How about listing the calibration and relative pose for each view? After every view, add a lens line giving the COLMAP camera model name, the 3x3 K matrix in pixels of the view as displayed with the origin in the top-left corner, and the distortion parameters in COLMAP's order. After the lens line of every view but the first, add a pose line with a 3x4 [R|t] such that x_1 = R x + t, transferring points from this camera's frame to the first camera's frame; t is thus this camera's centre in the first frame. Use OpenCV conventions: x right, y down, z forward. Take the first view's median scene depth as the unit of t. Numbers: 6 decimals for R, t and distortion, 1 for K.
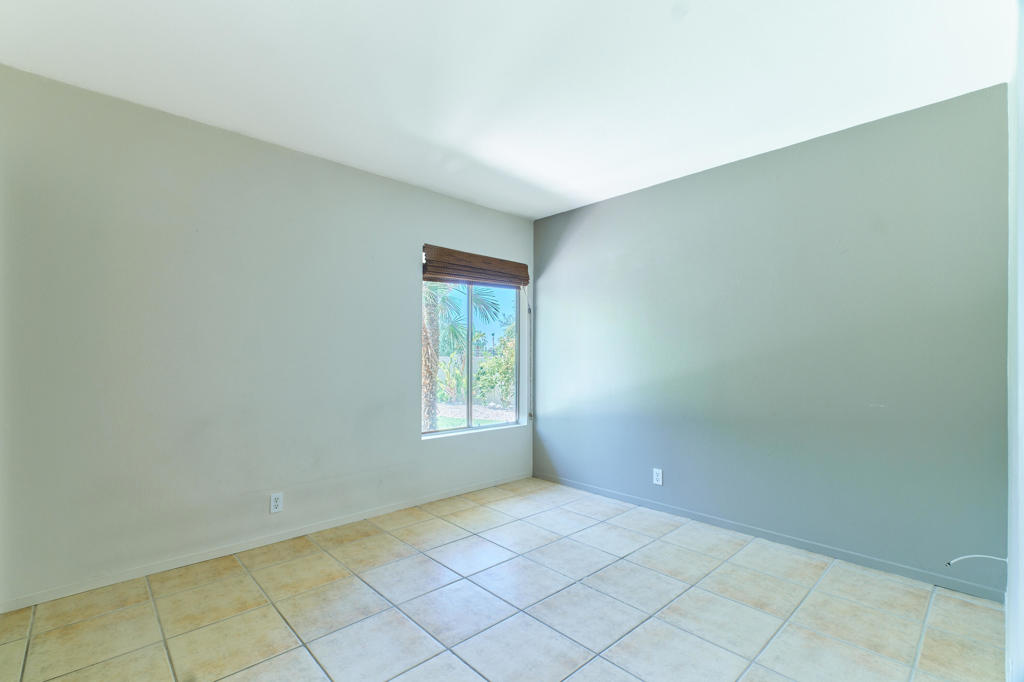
lens RADIAL K [[455.7, 0, 476.5], [0, 455.7, 360.1], [0, 0, 1]] dist [-0.000097, 0.000596]
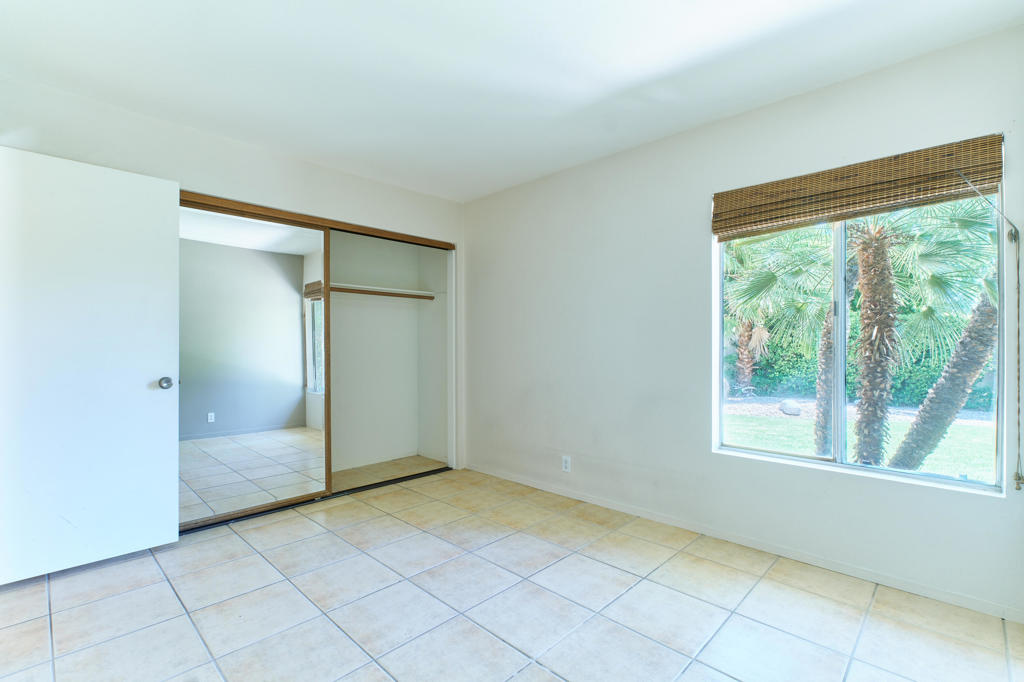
lens RADIAL K [[455.7, 0, 509.2], [0, 455.7, 343.9], [0, 0, 1]] dist [-0.000097, 0.000596]
pose [[0.082449, -0.007026, -0.996571, 0.761561], [-0.002267, 0.999971, -0.007237, 0.000197], [0.996593, 0.002856, 0.082430, 0.741731]]
